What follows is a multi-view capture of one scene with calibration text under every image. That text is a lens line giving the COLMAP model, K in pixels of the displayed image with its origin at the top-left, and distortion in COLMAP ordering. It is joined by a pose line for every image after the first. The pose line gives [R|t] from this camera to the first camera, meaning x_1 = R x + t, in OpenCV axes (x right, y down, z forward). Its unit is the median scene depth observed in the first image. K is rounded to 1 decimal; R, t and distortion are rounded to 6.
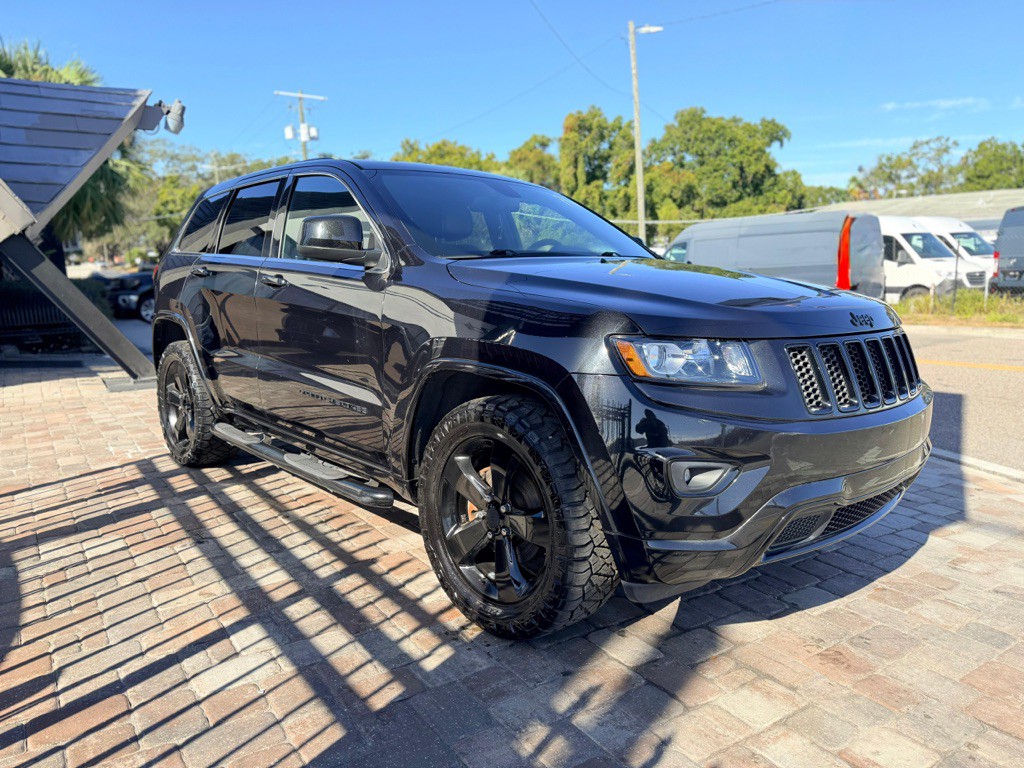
lens RADIAL K [[727.6, 0, 512.0], [0, 727.6, 384.0], [0, 0, 1]] dist [0.001382, -0.000289]
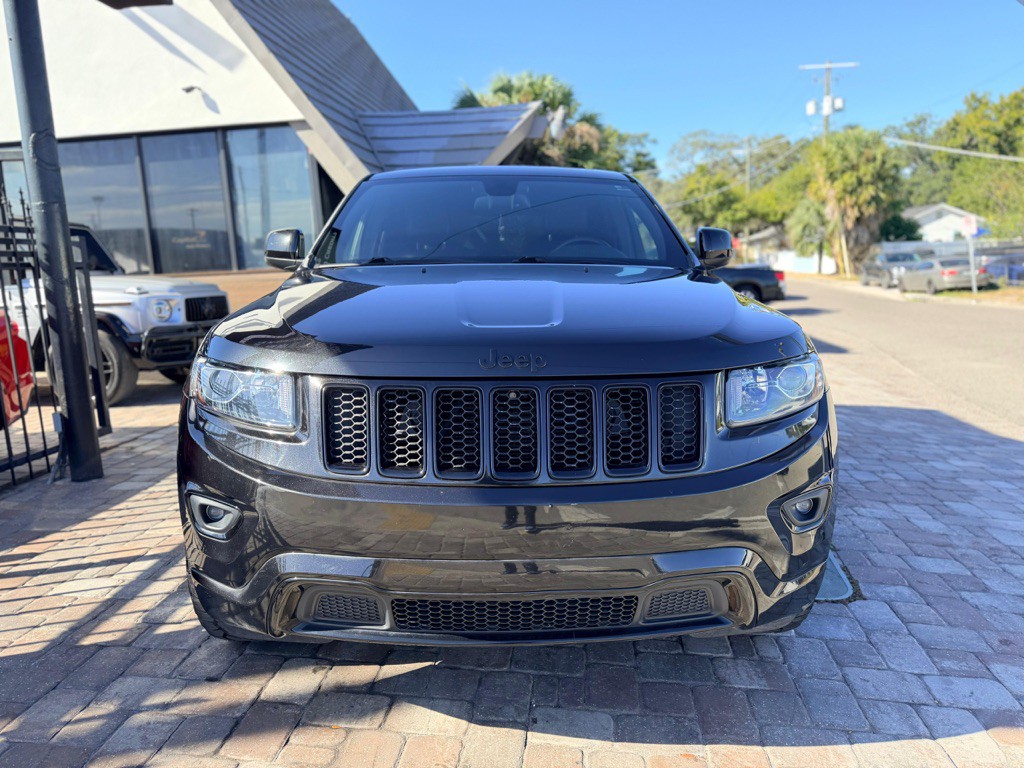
lens RADIAL K [[724.7, 0, 507.6], [0, 724.7, 383.0], [0, 0, 1]] dist [0.000816, 0.002812]
pose [[0.751562, 0.098561, -0.652258, 0.771241], [-0.082752, 0.995051, 0.055009, -0.082901], [0.654451, 0.012633, 0.755999, 0.374598]]
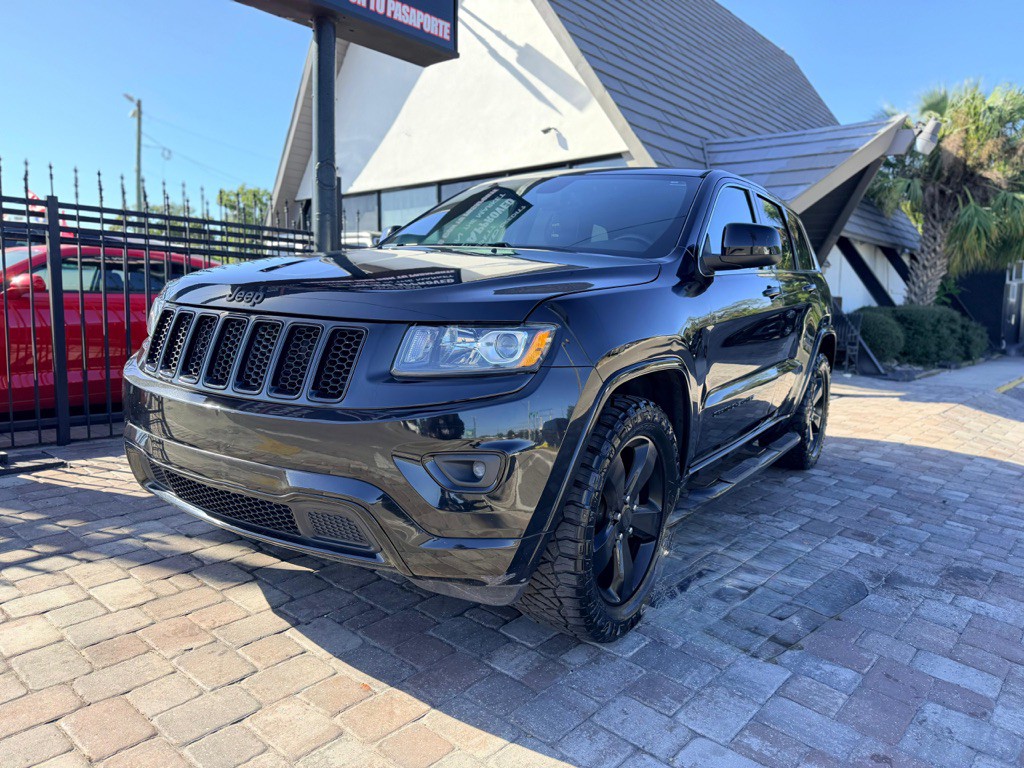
lens RADIAL K [[726.0, 0, 516.3], [0, 726.0, 385.6], [0, 0, 1]] dist [0.009167, -0.004837]
pose [[0.247510, 0.130435, -0.960065, 1.174659], [-0.181422, 0.979610, 0.086319, -0.093996], [0.951748, 0.152812, 0.266127, 0.898190]]
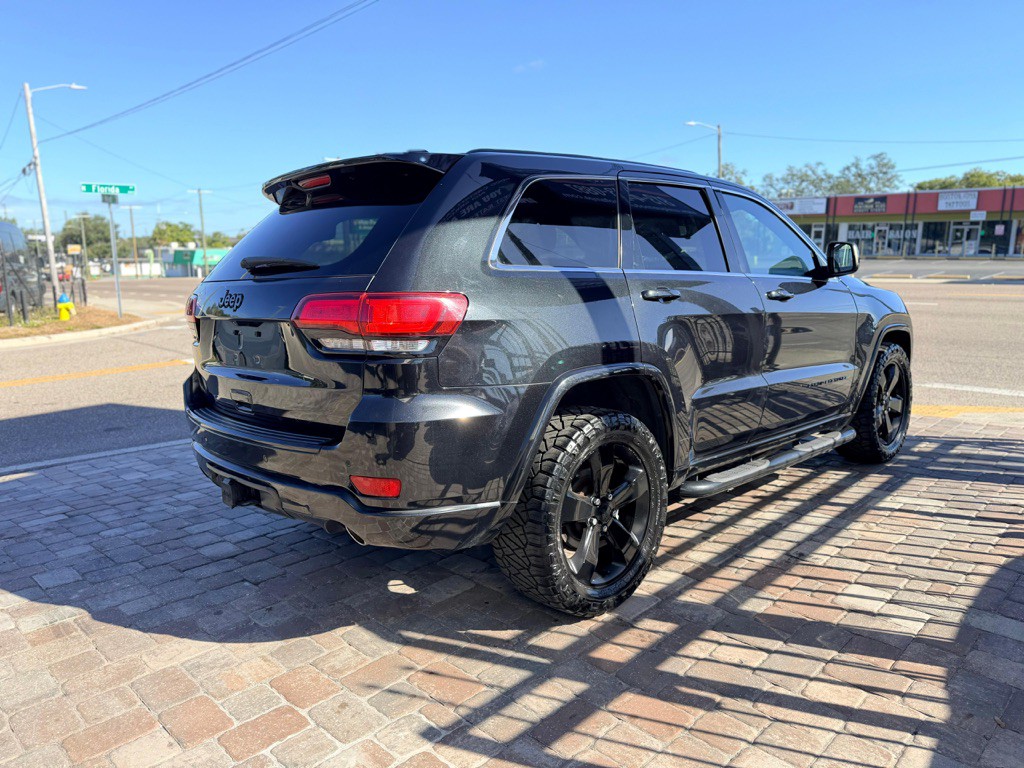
lens RADIAL K [[727.7, 0, 510.7], [0, 727.7, 385.0], [0, 0, 1]] dist [0.002801, -0.000440]
pose [[-0.178989, -0.145150, 0.973085, -1.434931], [0.191009, 0.965112, 0.179095, -0.291918], [-0.965131, 0.217924, -0.145019, 1.633328]]
